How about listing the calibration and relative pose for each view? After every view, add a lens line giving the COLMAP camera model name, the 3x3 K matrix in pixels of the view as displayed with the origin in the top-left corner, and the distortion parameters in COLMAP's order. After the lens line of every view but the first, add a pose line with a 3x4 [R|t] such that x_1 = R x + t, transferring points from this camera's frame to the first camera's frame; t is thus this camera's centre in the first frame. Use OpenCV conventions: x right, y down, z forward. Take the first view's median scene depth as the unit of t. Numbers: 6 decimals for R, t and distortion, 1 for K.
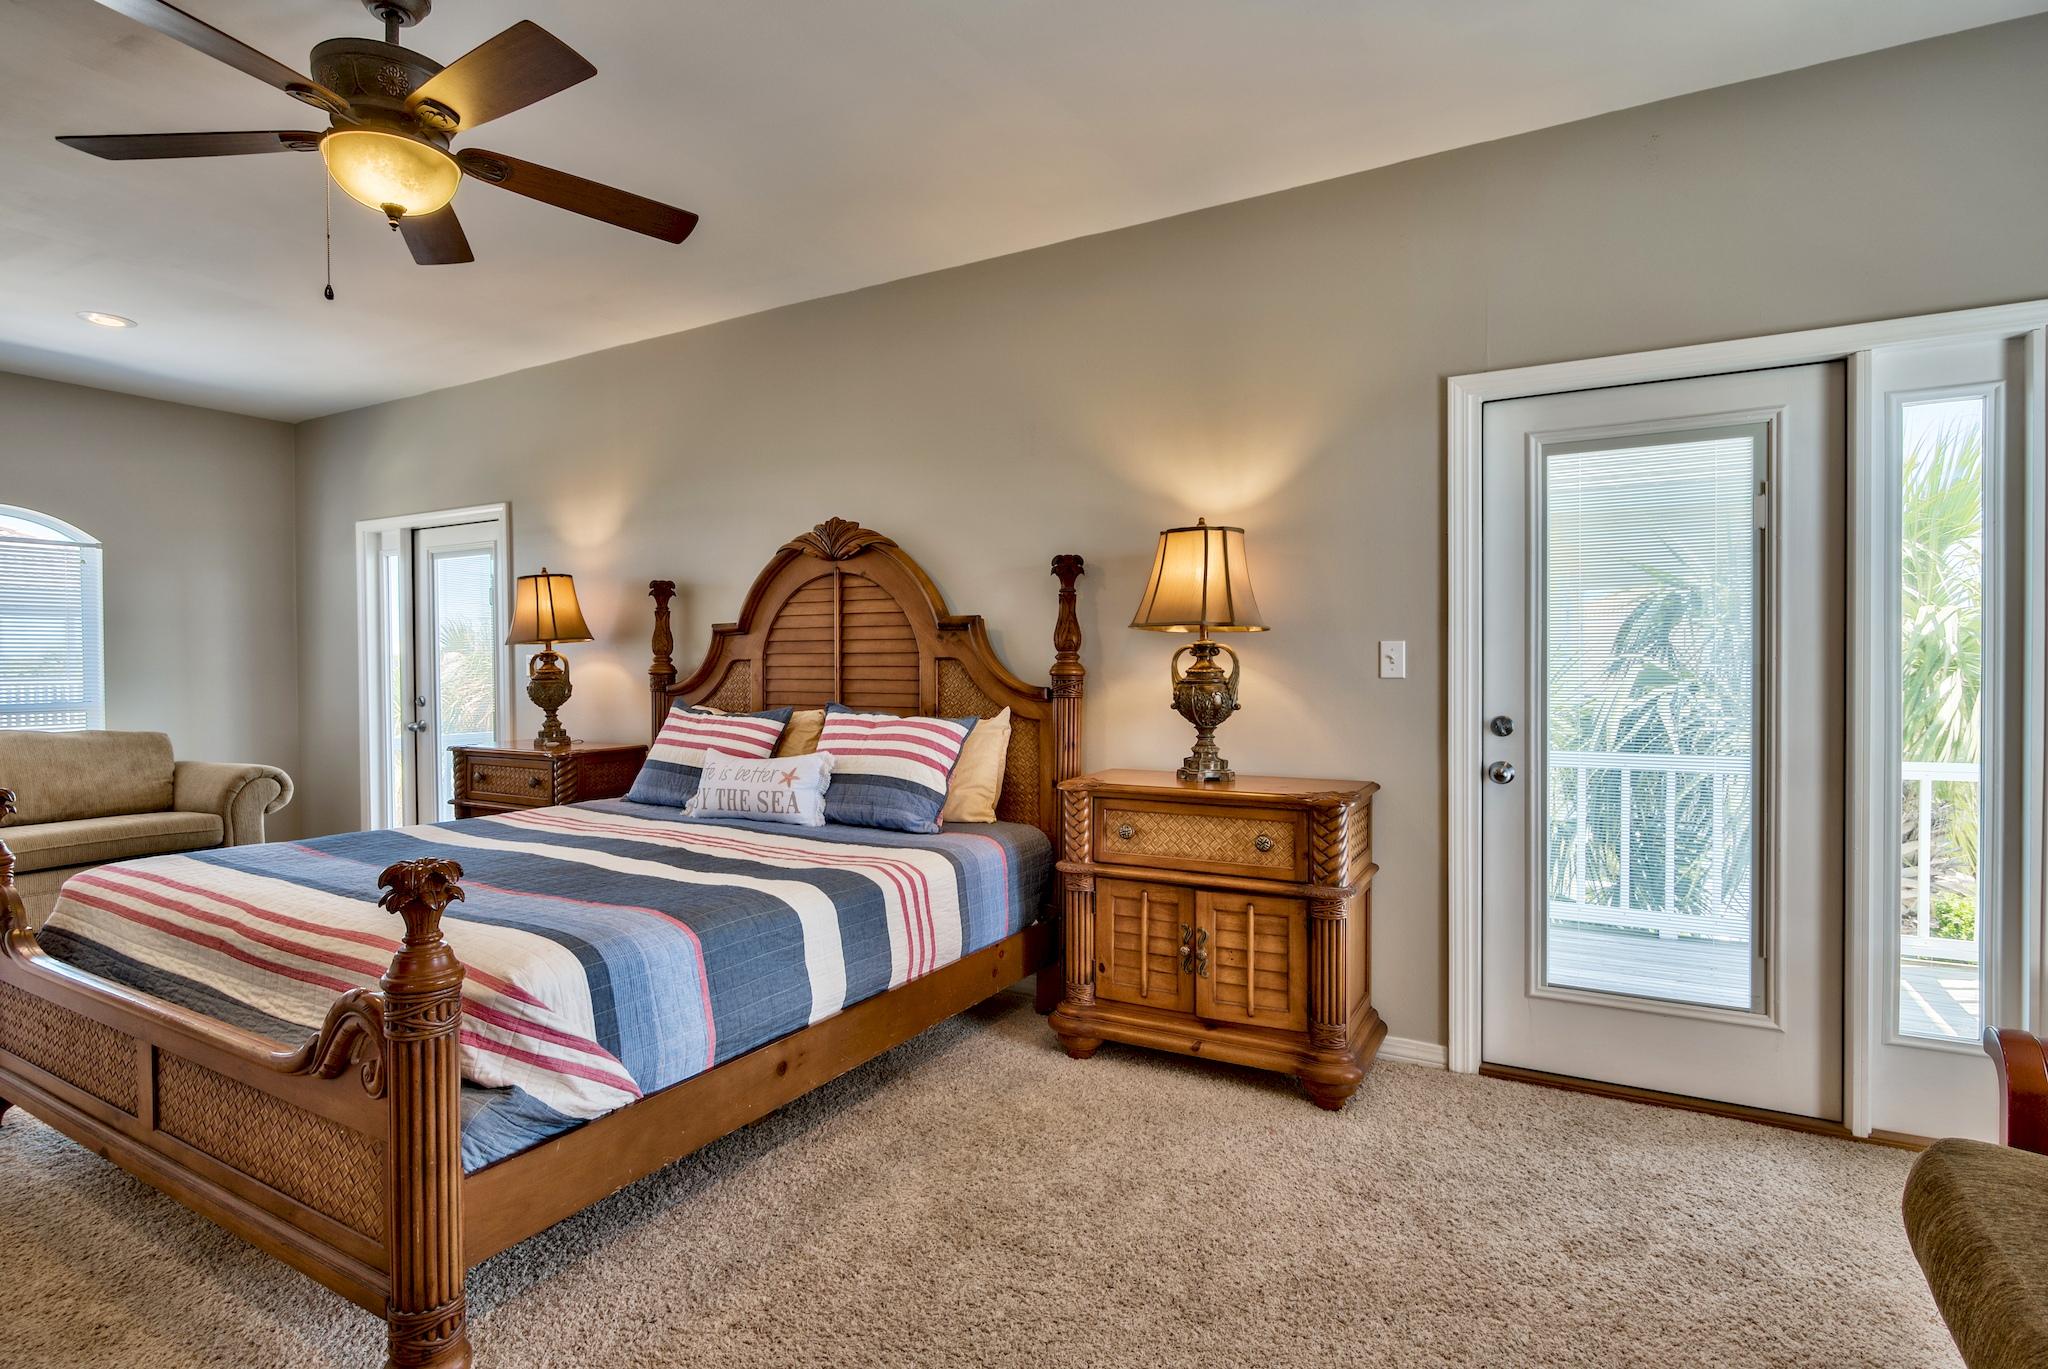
lens RADIAL K [[1024.1, 0, 1028.0], [0, 1024.1, 676.2], [0, 0, 1]] dist [-0.000459, 0.001535]
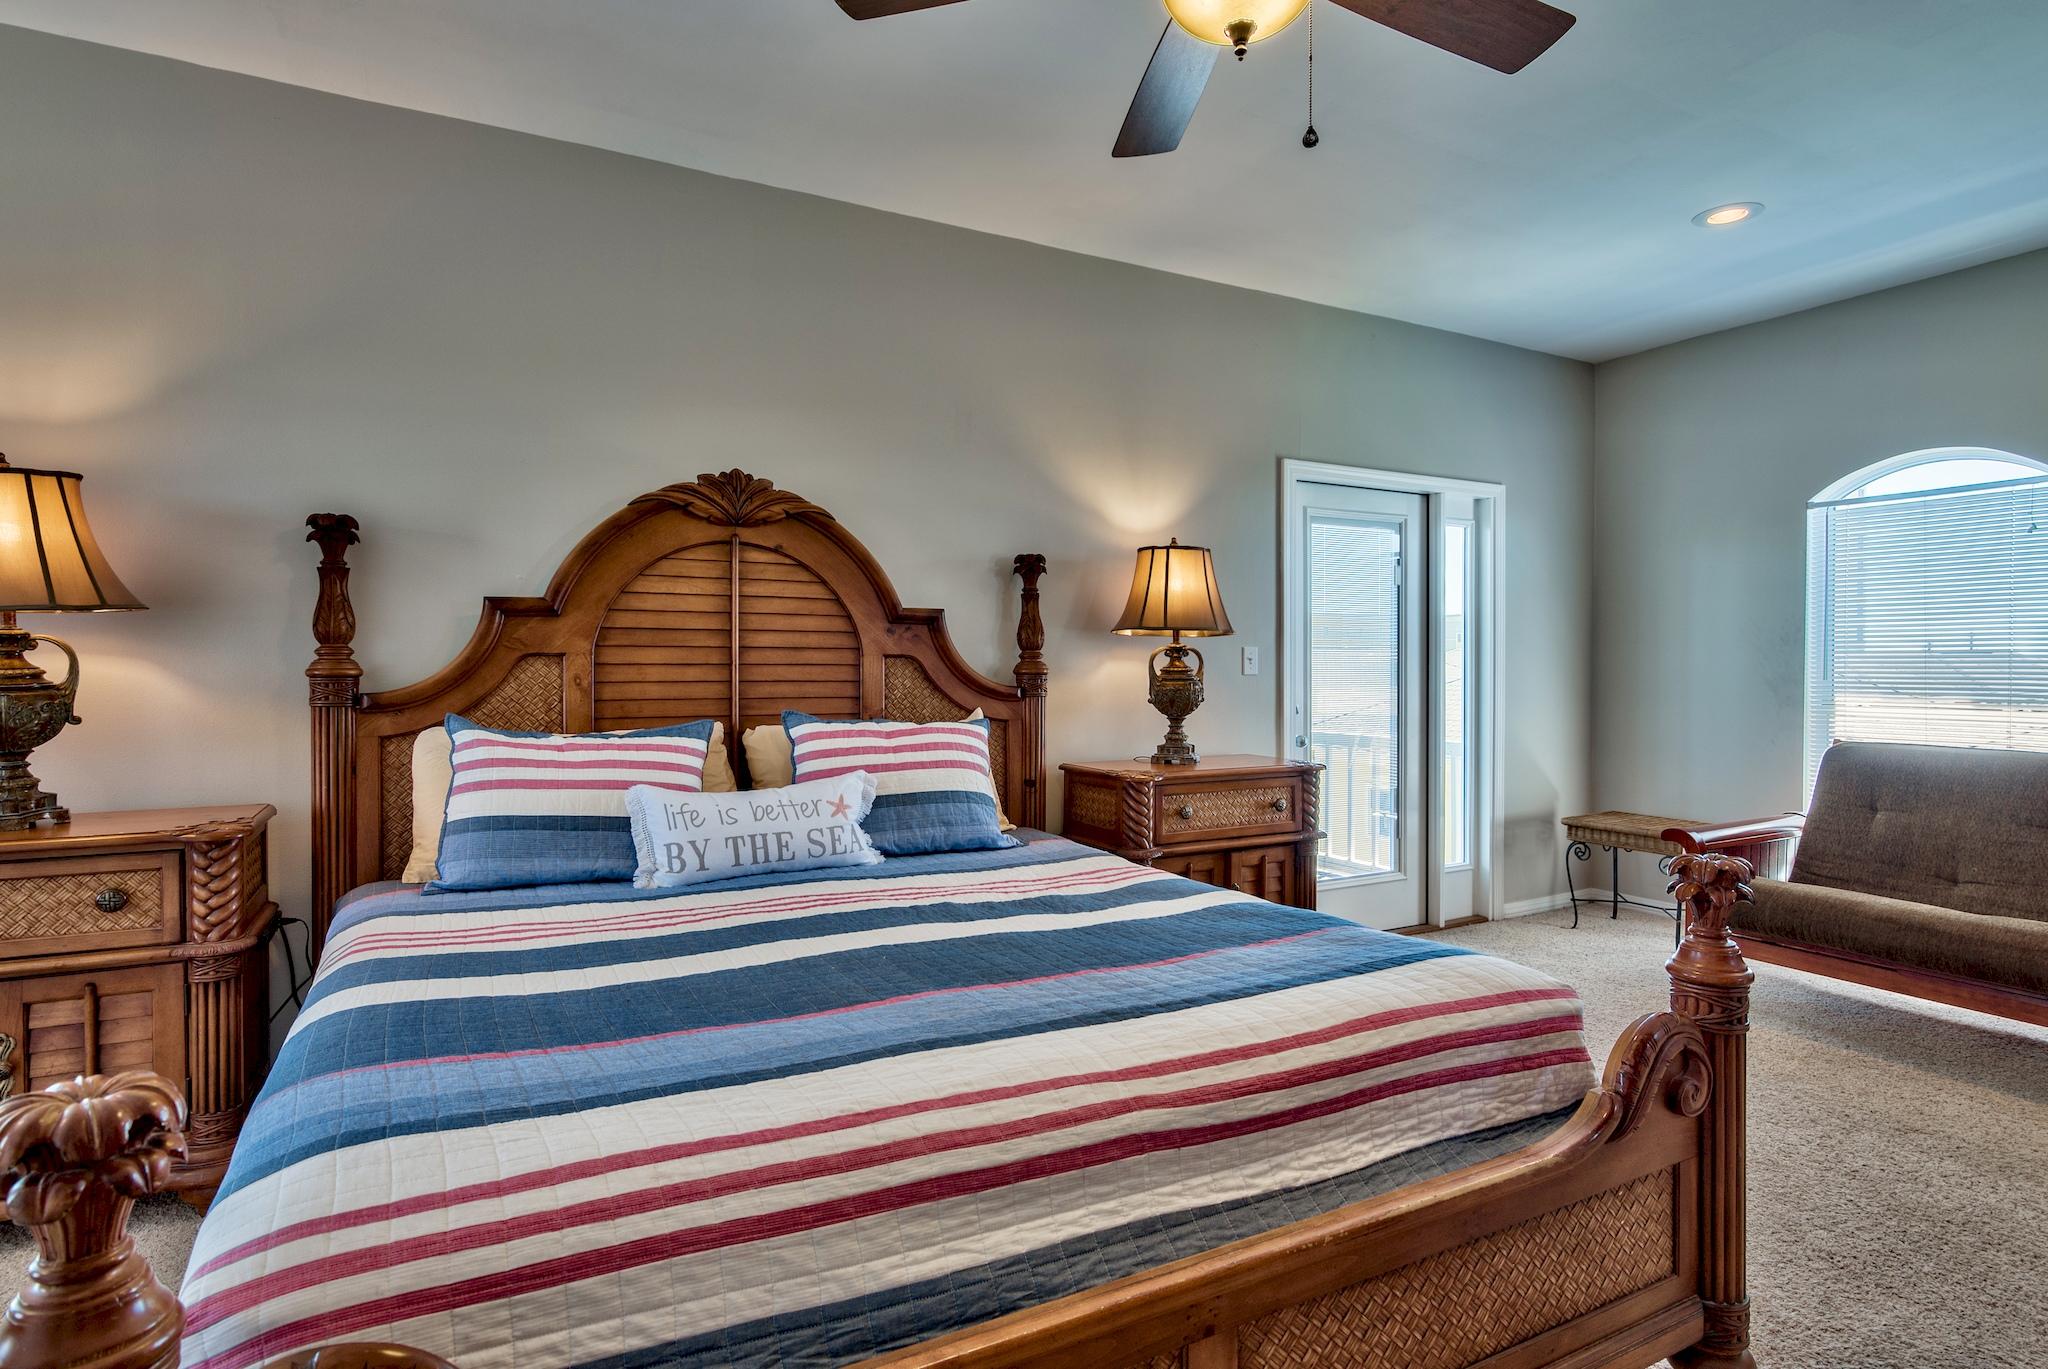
lens RADIAL K [[1024.1, 0, 1044.0], [0, 1024.1, 674.6], [0, 0, 1]] dist [-0.000459, 0.001535]
pose [[0.538470, -0.005798, 0.842625, -0.802163], [0.006596, 0.999975, 0.002665, -0.002785], [-0.842619, 0.004123, 0.538494, 0.451214]]
